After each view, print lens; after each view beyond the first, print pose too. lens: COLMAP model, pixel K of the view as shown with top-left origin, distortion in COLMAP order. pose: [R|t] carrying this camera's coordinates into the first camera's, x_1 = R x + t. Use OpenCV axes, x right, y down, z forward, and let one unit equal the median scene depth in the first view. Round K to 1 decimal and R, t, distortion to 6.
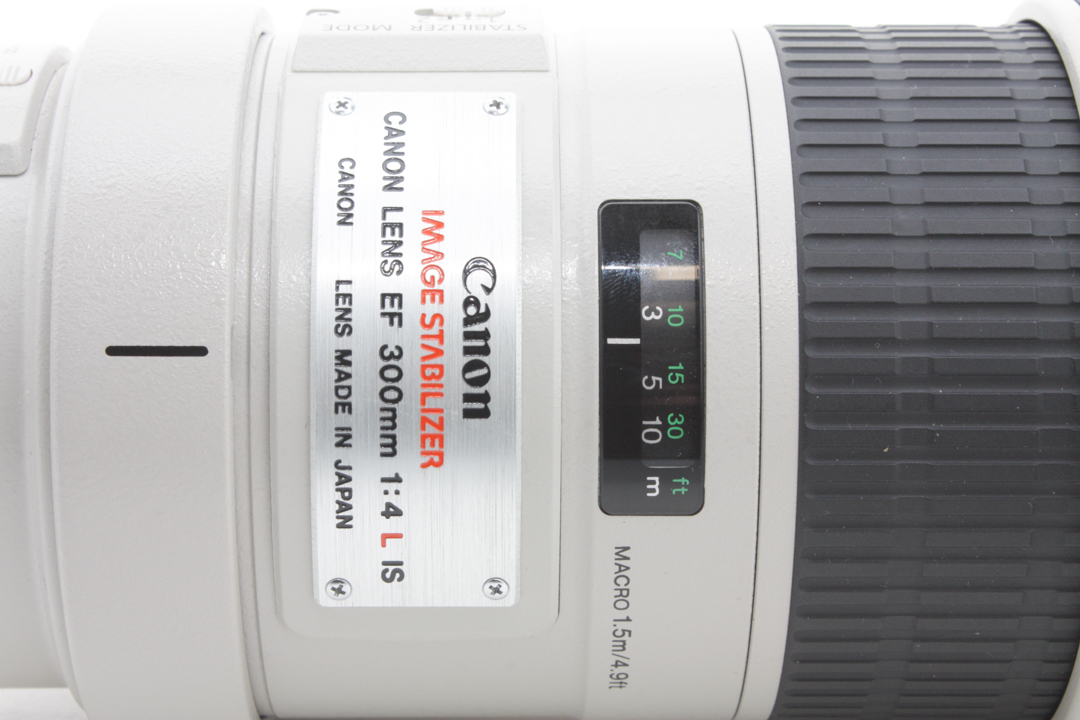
lens RADIAL K [[2706.4, 0, 538.5], [0, 2706.4, 360.9], [0, 0, 1]] dist [-0.057104, 0.000000]
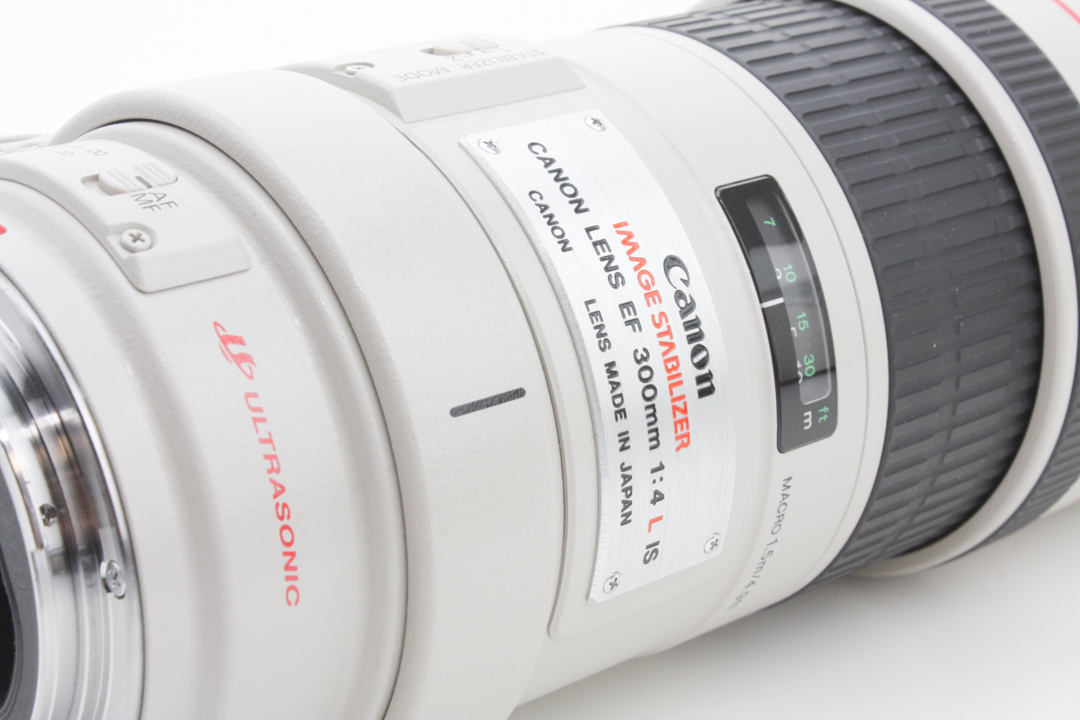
lens RADIAL K [[2332.3, 0, 540.2], [0, 2332.3, 358.4], [0, 0, 1]] dist [0.013558, 0.000000]
pose [[0.756665, -0.220294, 0.615571, -0.663986], [0.209031, 0.973620, 0.091487, -0.096368], [-0.619487, 0.059448, 0.782753, 0.286485]]
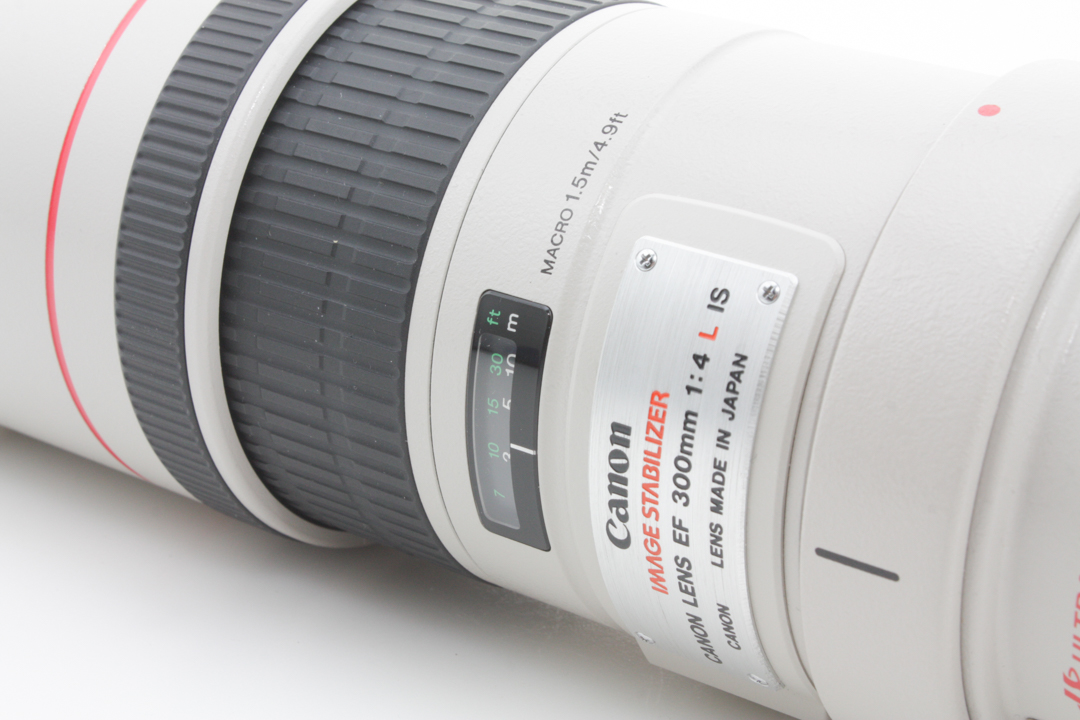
lens RADIAL K [[2332.3, 0, 539.2], [0, 2332.3, 358.8], [0, 0, 1]] dist [0.013558, 0.000000]
pose [[-0.818079, -0.237652, 0.523706, -0.496691], [0.038716, -0.931318, -0.362144, 0.396813], [0.573801, -0.275986, 0.771093, 0.237498]]
